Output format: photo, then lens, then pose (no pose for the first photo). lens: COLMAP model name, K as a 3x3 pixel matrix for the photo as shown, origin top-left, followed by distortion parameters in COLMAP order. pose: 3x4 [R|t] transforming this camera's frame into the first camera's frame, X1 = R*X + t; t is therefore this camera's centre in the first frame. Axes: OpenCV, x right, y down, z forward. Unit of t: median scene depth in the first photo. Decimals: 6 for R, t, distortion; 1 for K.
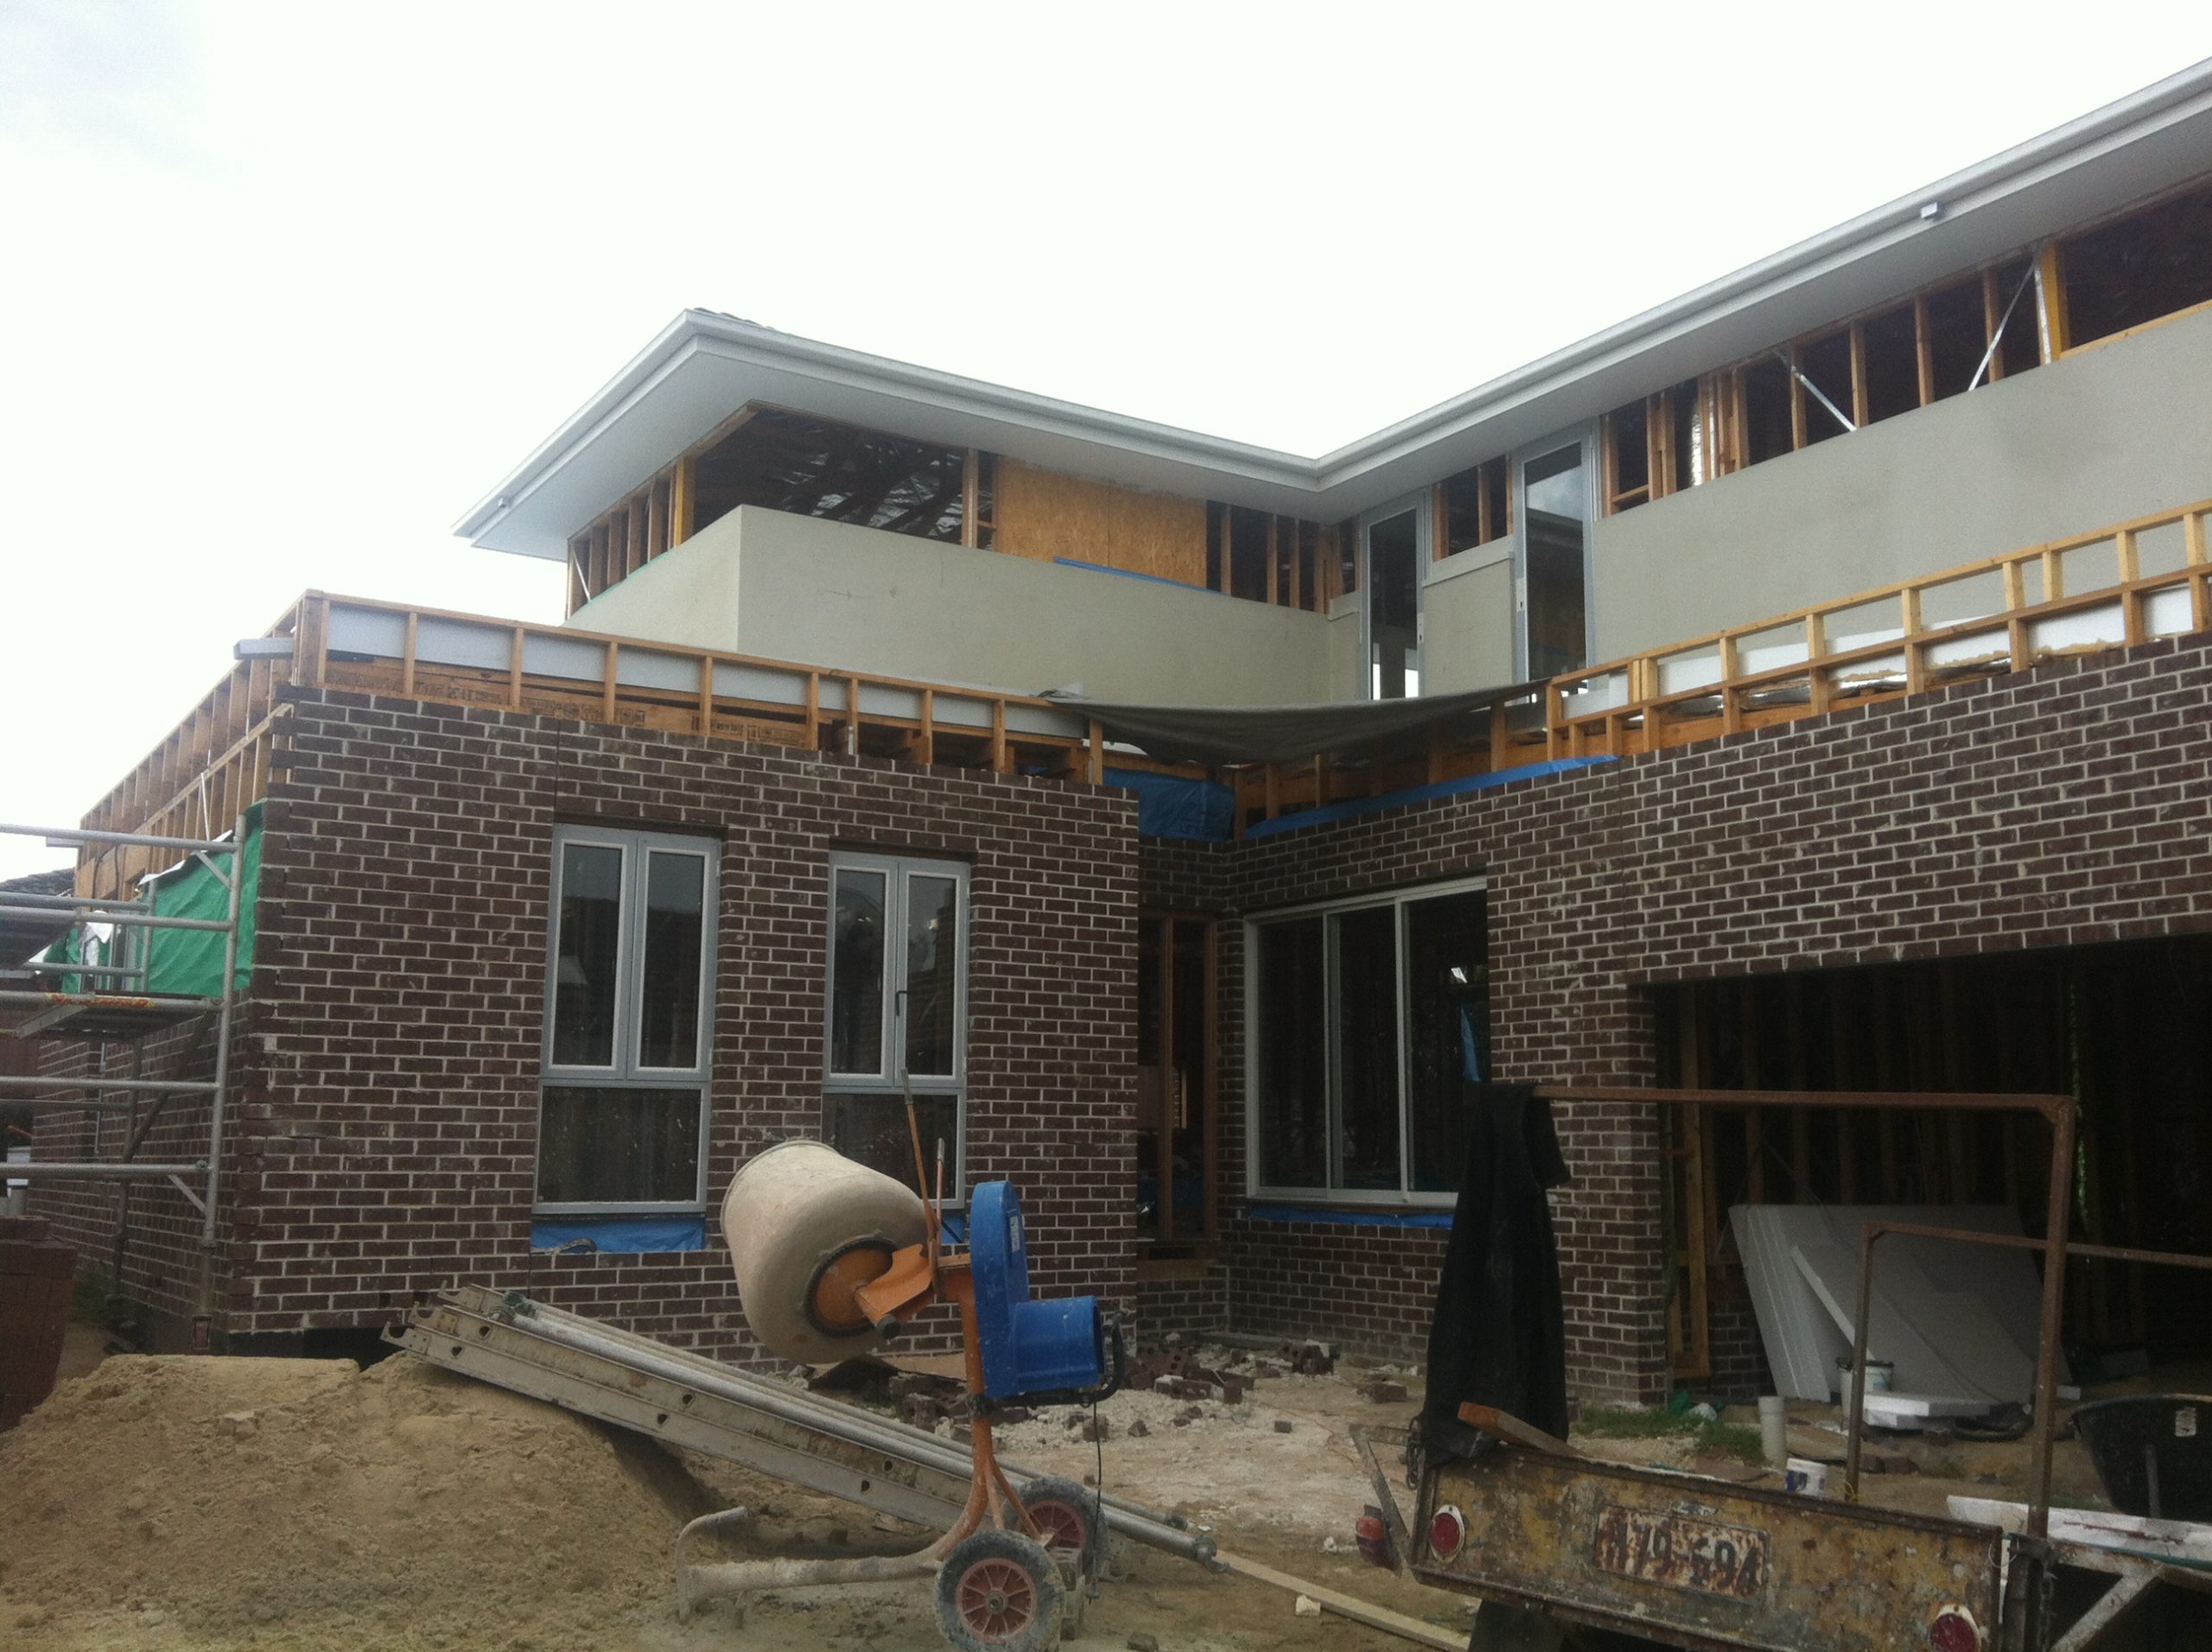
lens RADIAL K [[1992.0, 0, 1122.3], [0, 1992.0, 819.0], [0, 0, 1]] dist [0.082347, -0.135205]
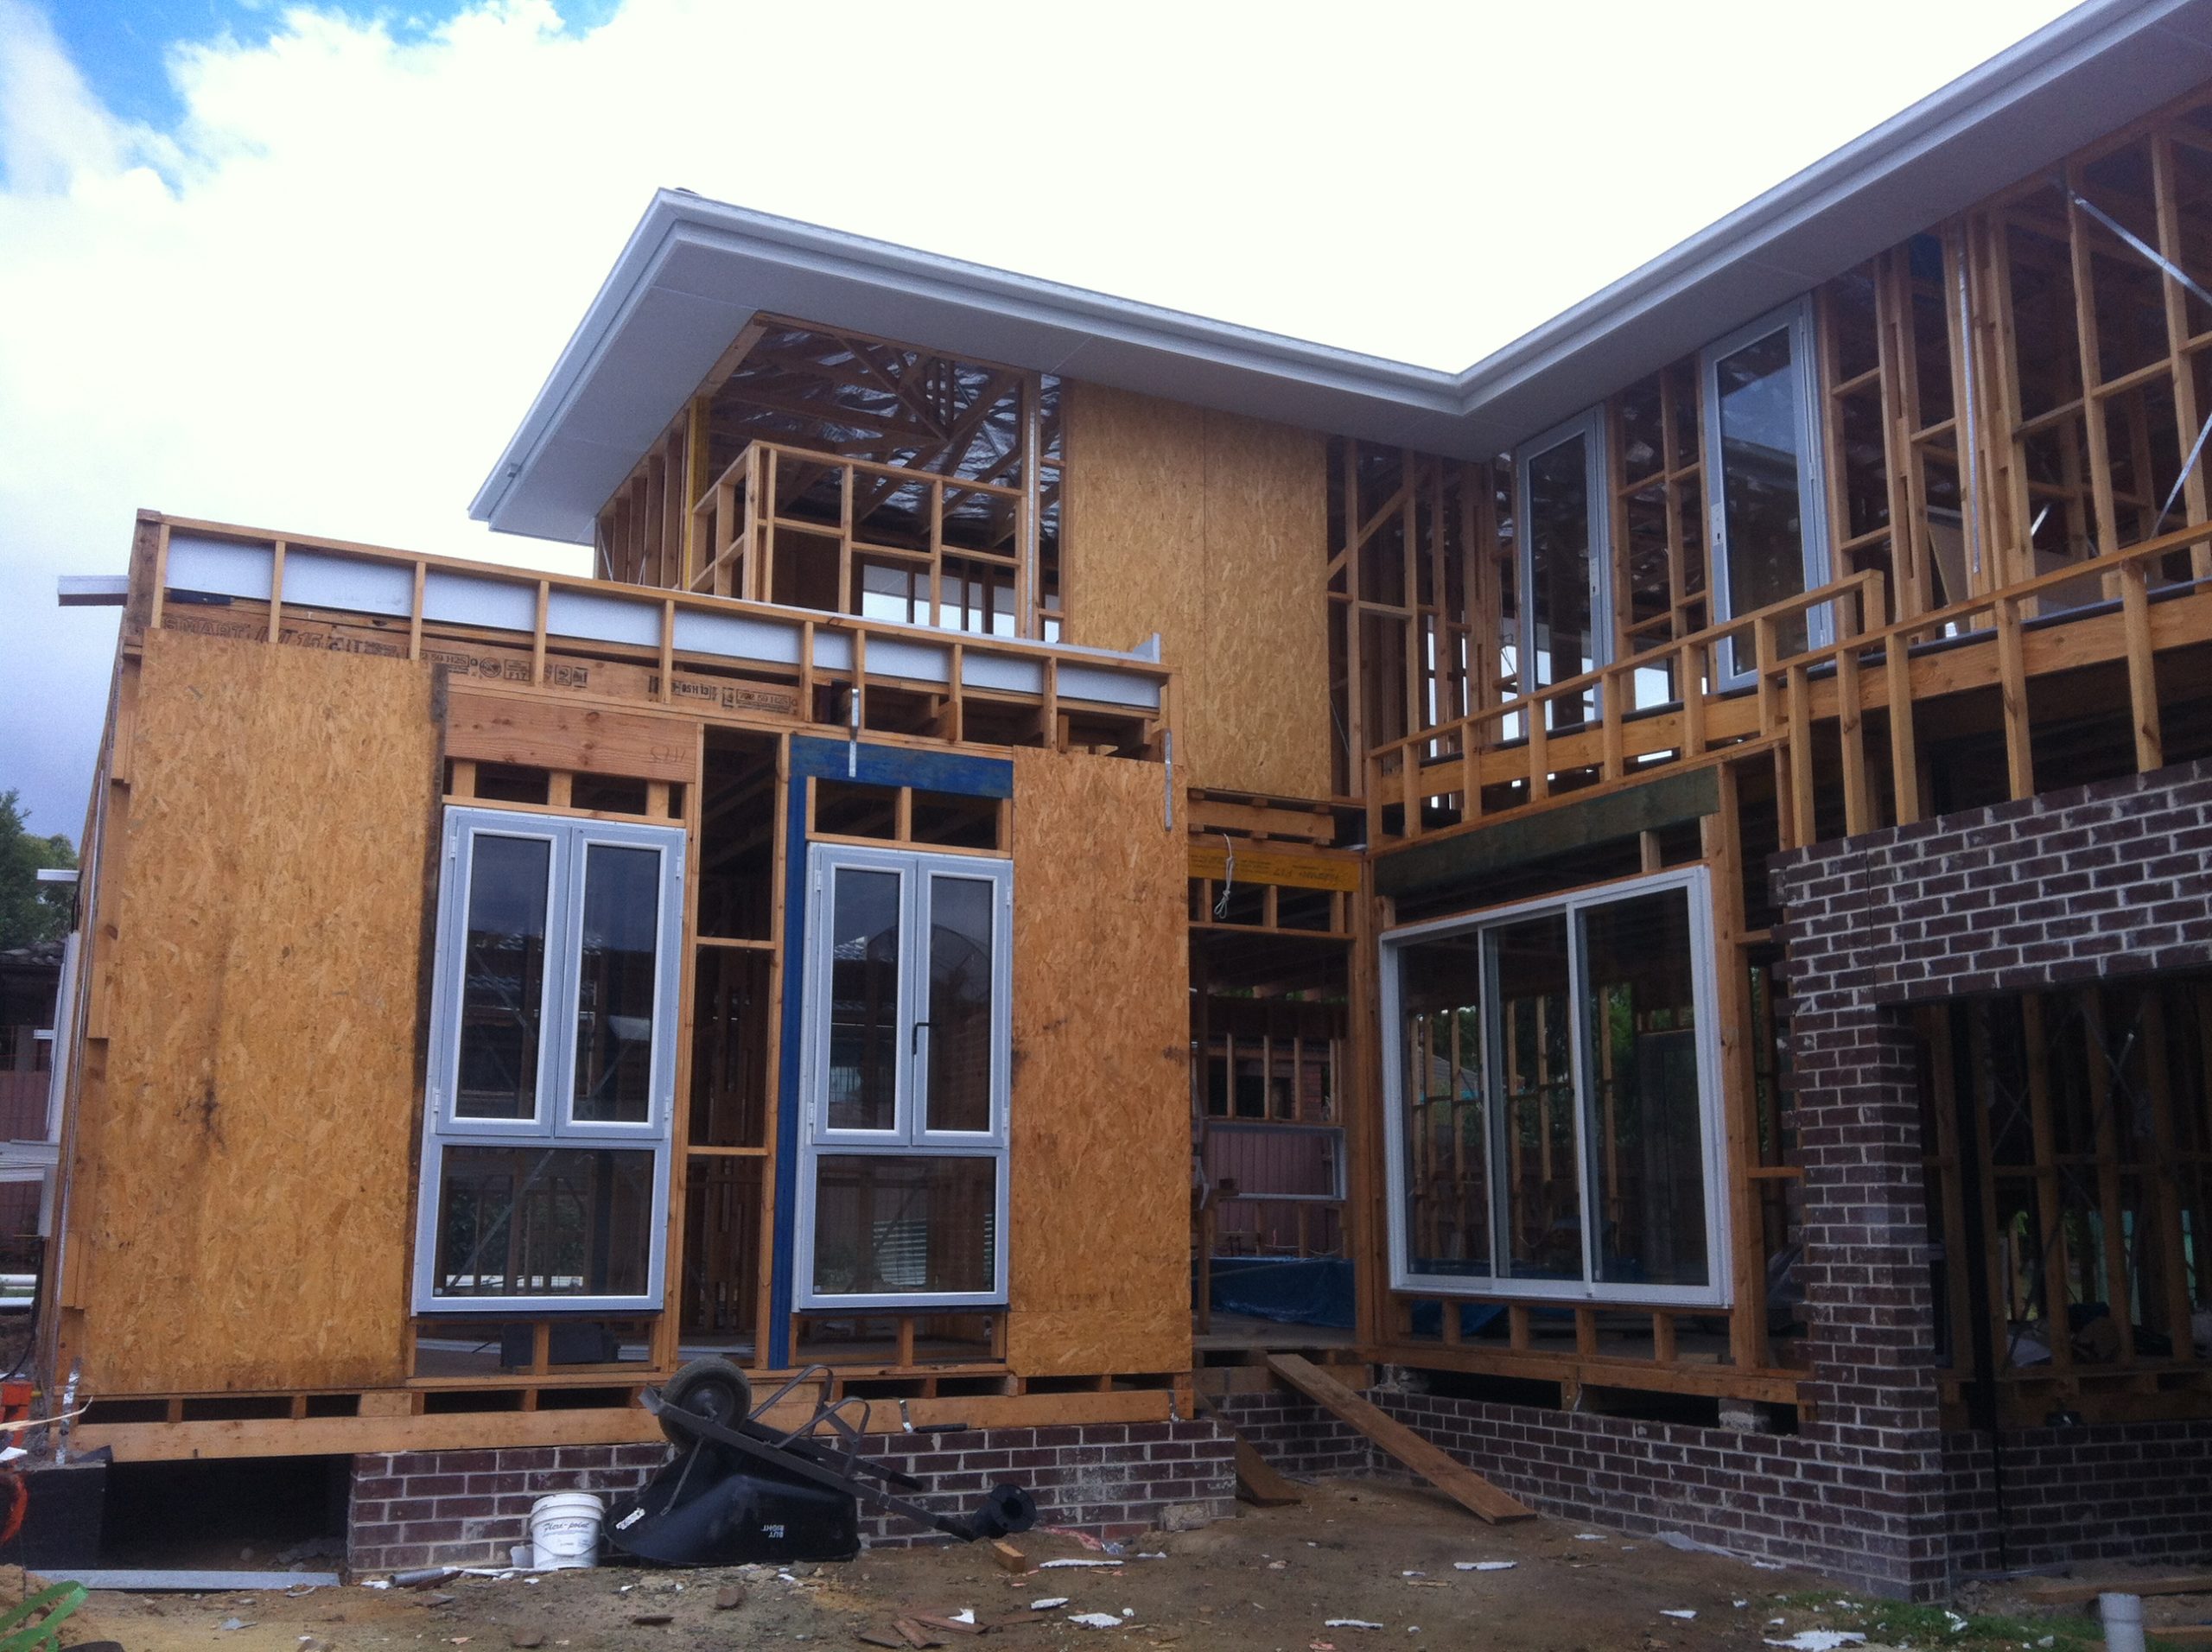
lens RADIAL K [[1992.0, 0, 1142.2], [0, 1992.0, 800.0], [0, 0, 1]] dist [0.082347, -0.135205]
pose [[0.995458, -0.019701, -0.093137, 0.051491], [0.015202, 0.998694, -0.048771, 0.038643], [0.093976, 0.047133, 0.994458, 0.225826]]
